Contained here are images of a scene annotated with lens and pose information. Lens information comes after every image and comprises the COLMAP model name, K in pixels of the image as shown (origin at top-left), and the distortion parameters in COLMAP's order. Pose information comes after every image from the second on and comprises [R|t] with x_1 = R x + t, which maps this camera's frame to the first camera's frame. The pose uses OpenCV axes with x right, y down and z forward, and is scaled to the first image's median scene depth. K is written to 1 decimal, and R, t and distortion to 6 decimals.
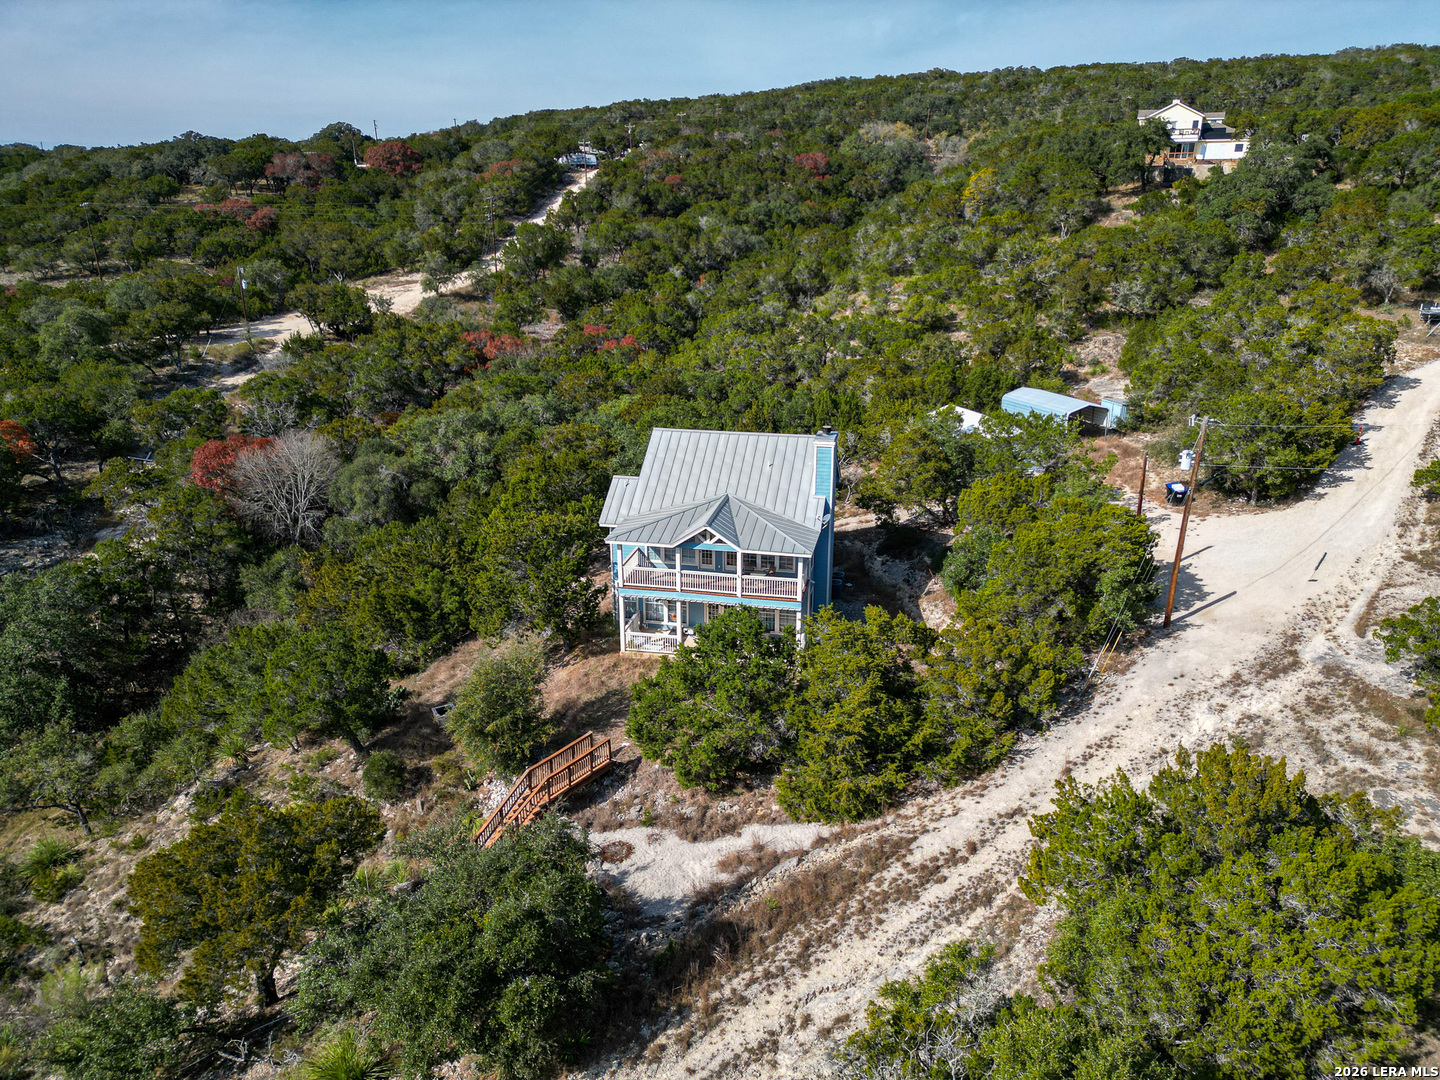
lens RADIAL K [[1005.7, 0, 714.7], [0, 1005.7, 541.8], [0, 0, 1]] dist [0.064156, -0.054239]
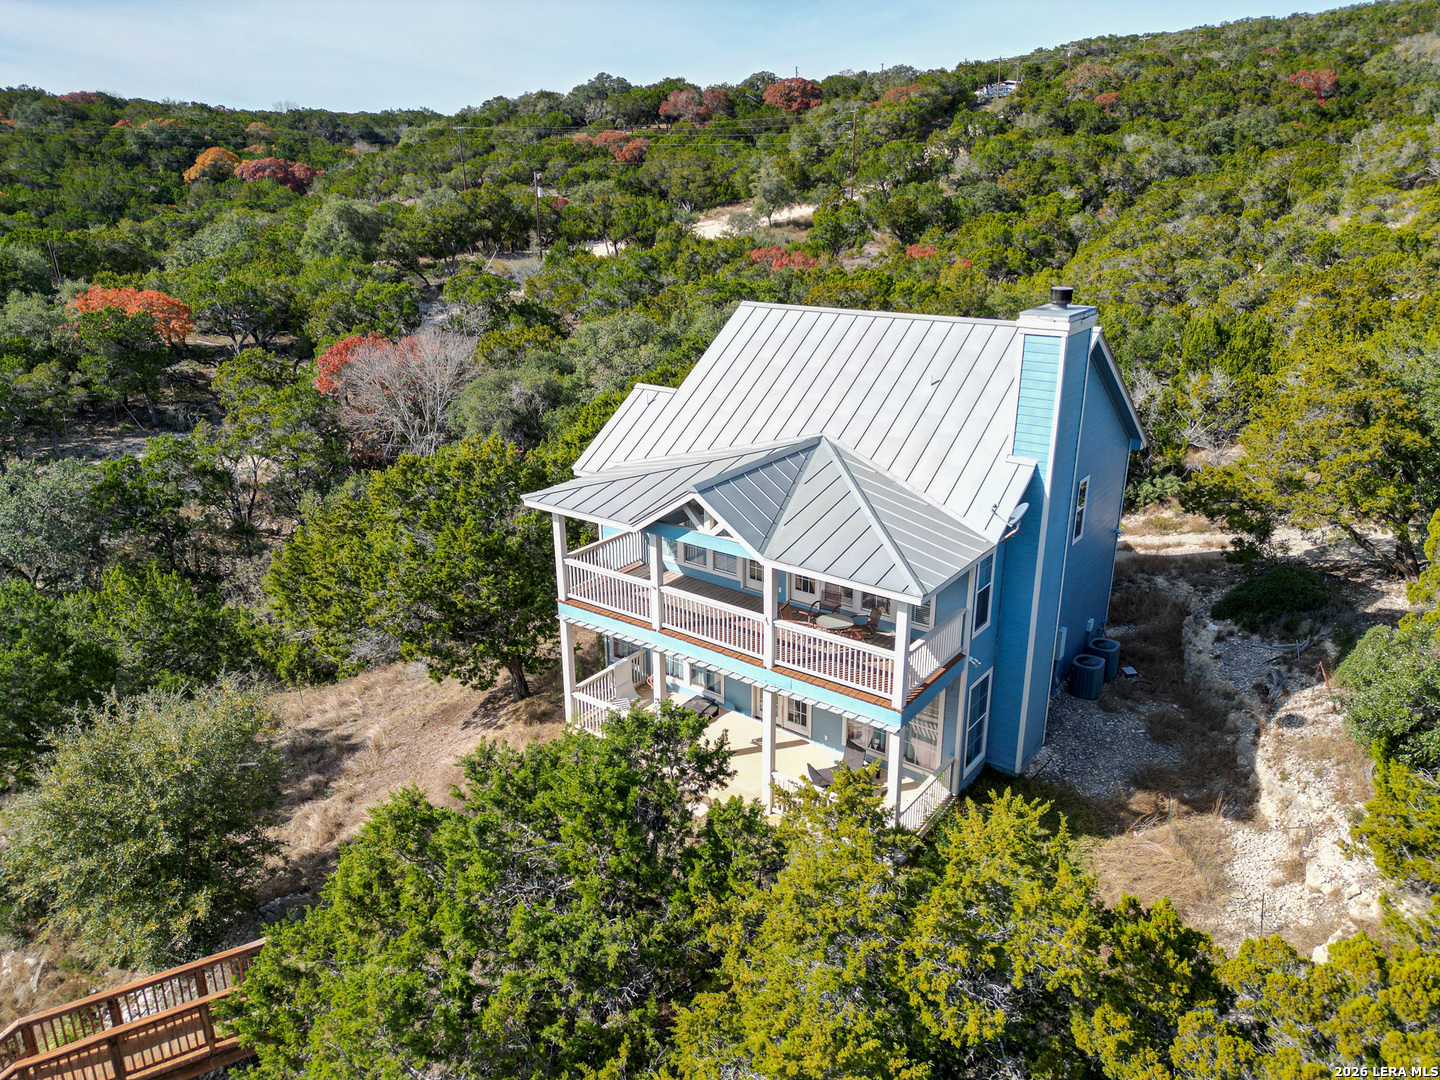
lens RADIAL K [[1005.7, 0, 729.0], [0, 1005.7, 538.8], [0, 0, 1]] dist [0.064156, -0.054239]
pose [[0.914346, 0.134070, -0.382094, 0.082094], [-0.130752, 0.990805, 0.034768, -0.006100], [0.383242, 0.018169, 0.923469, 0.298113]]
